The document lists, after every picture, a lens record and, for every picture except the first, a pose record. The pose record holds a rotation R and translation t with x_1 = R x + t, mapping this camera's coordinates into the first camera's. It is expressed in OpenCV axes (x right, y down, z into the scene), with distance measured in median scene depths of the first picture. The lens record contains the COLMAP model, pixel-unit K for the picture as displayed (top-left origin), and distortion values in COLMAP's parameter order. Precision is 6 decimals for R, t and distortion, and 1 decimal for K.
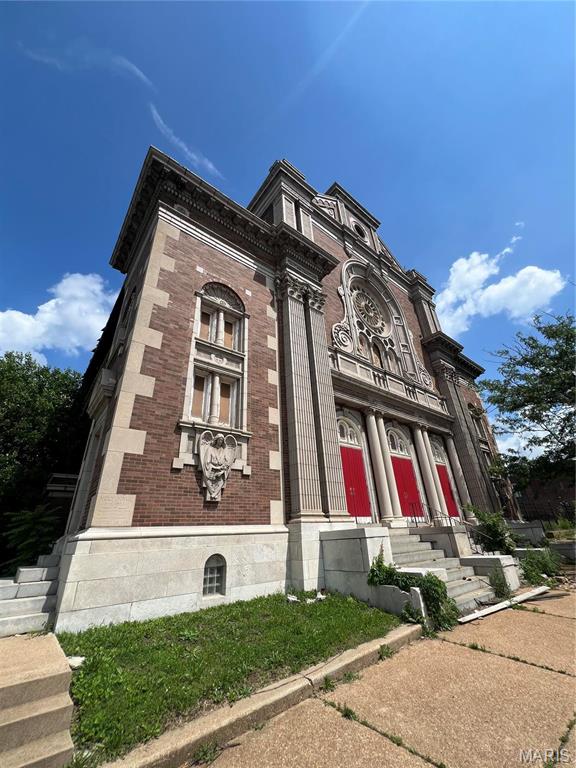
lens RADIAL K [[305.9, 0, 288.3], [0, 305.9, 384.5], [0, 0, 1]] dist [-0.002454, 0.000670]
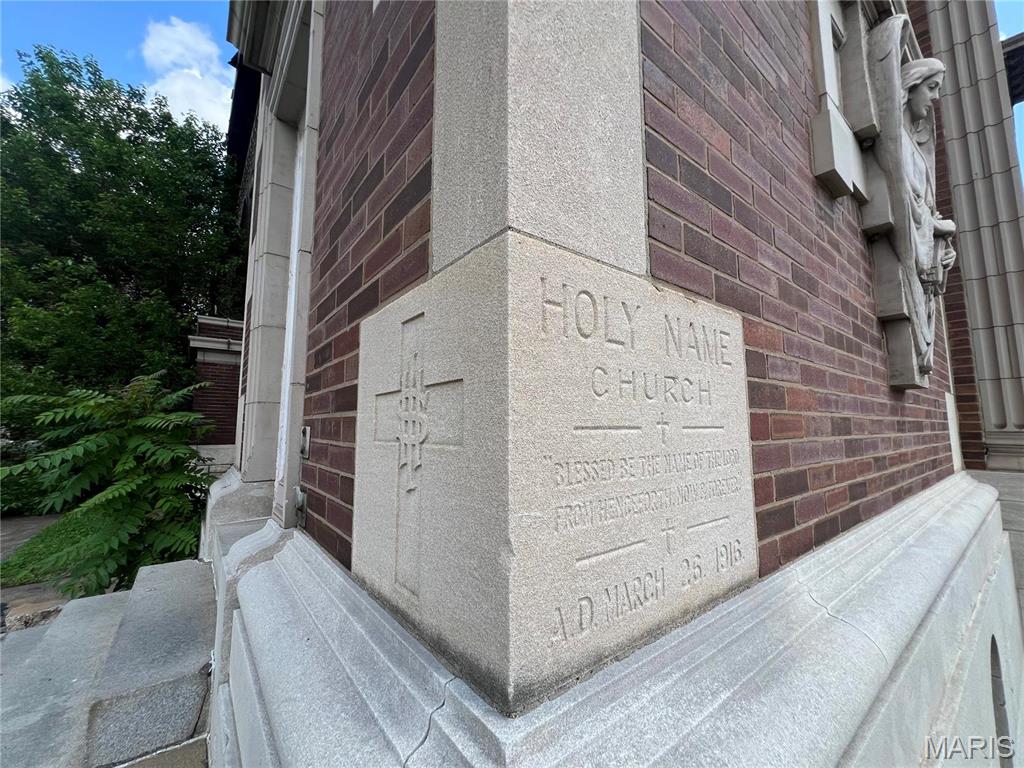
lens RADIAL K [[407.9, 0, 512.4], [0, 407.9, 382.3], [0, 0, 1]] dist [-0.002454, 0.000670]
pose [[0.999012, 0.040701, -0.017850, -0.506544], [-0.031957, 0.936986, 0.347903, 0.292247], [0.030885, -0.346989, 0.937360, 0.737899]]
